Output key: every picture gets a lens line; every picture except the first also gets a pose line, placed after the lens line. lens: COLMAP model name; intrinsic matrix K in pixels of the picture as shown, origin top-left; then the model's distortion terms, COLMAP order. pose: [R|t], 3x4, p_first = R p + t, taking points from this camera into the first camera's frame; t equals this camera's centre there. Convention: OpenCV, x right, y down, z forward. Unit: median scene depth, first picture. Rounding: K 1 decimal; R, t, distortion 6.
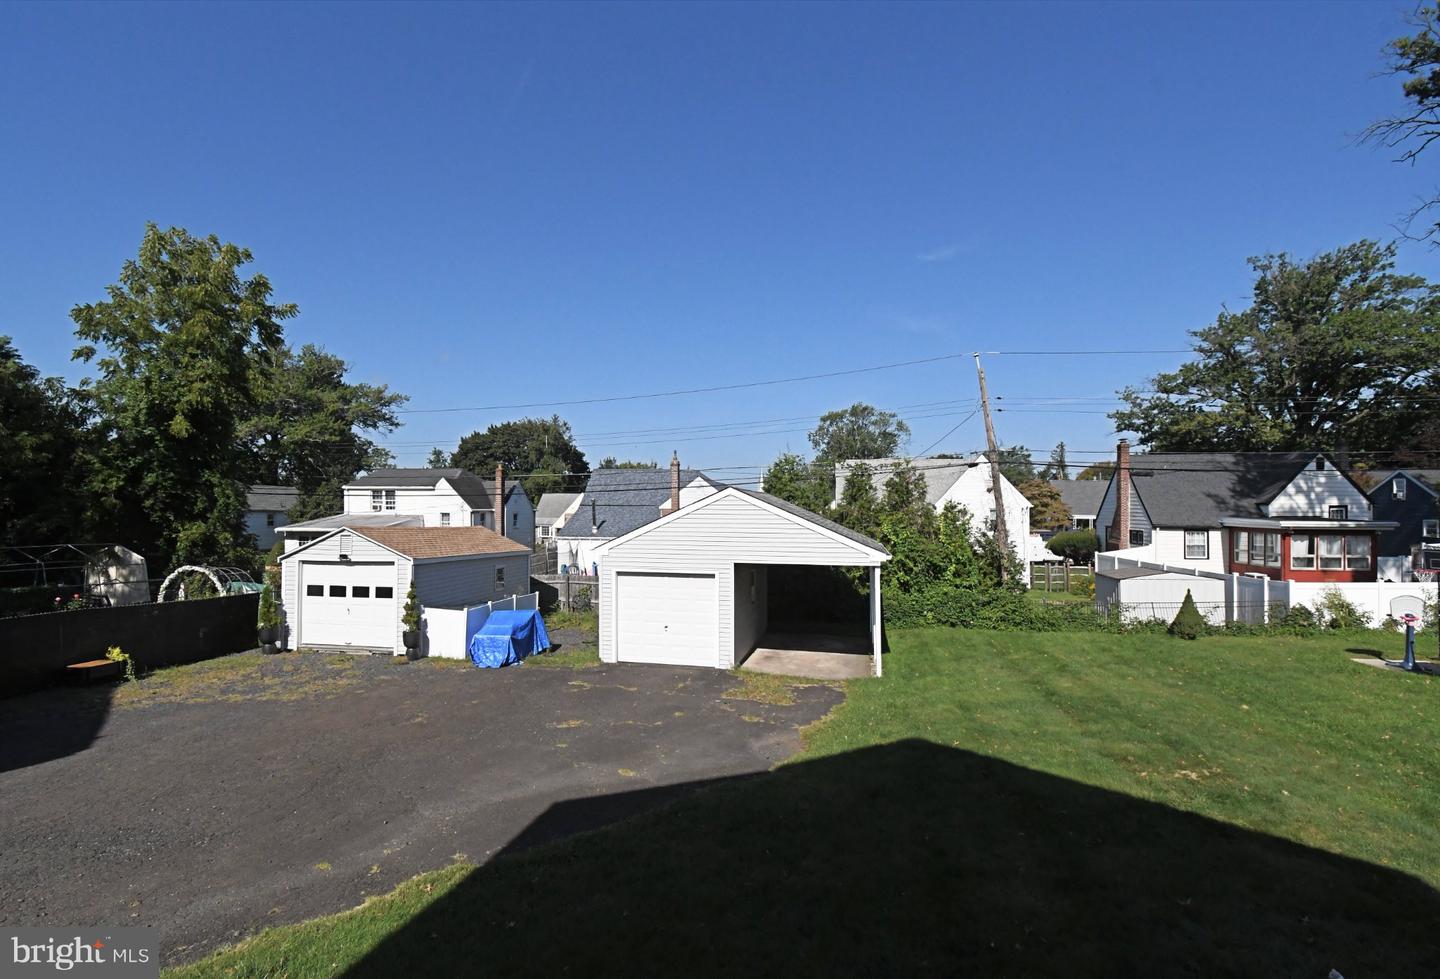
lens RADIAL K [[757.1, 0, 664.4], [0, 757.1, 465.6], [0, 0, 1]] dist [0.014586, -0.011944]
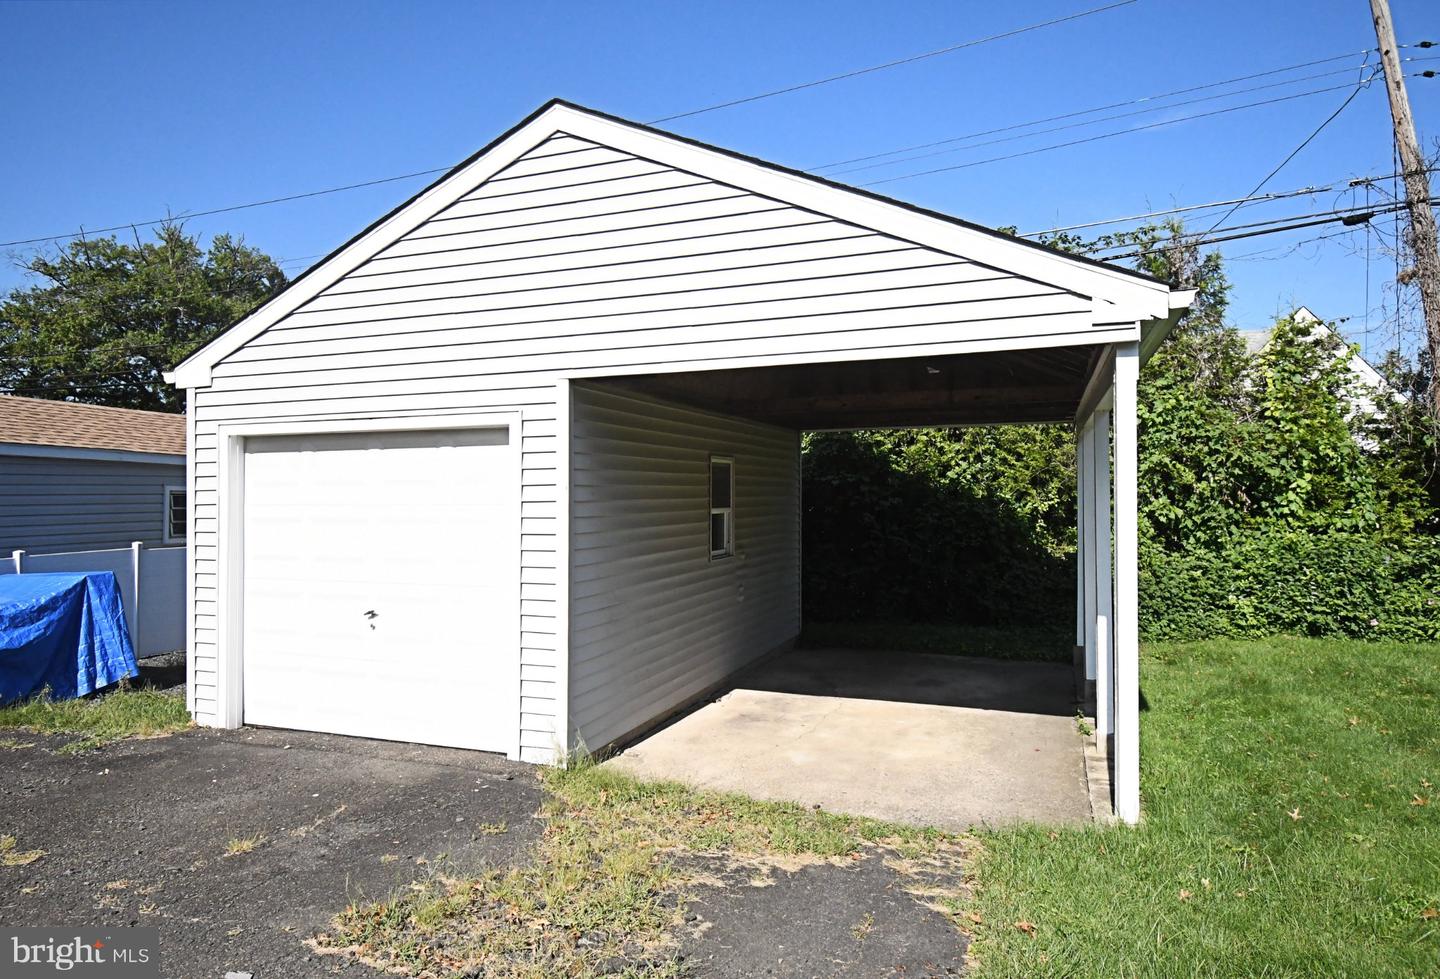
lens RADIAL K [[929.5, 0, 712.5], [0, 929.5, 499.4], [0, 0, 1]] dist [0.001496, -0.004328]
pose [[0.995205, -0.004337, -0.097718, 0.145800], [0.008507, 0.999069, 0.042296, 0.132081], [0.097444, -0.042924, 0.994315, 0.560673]]
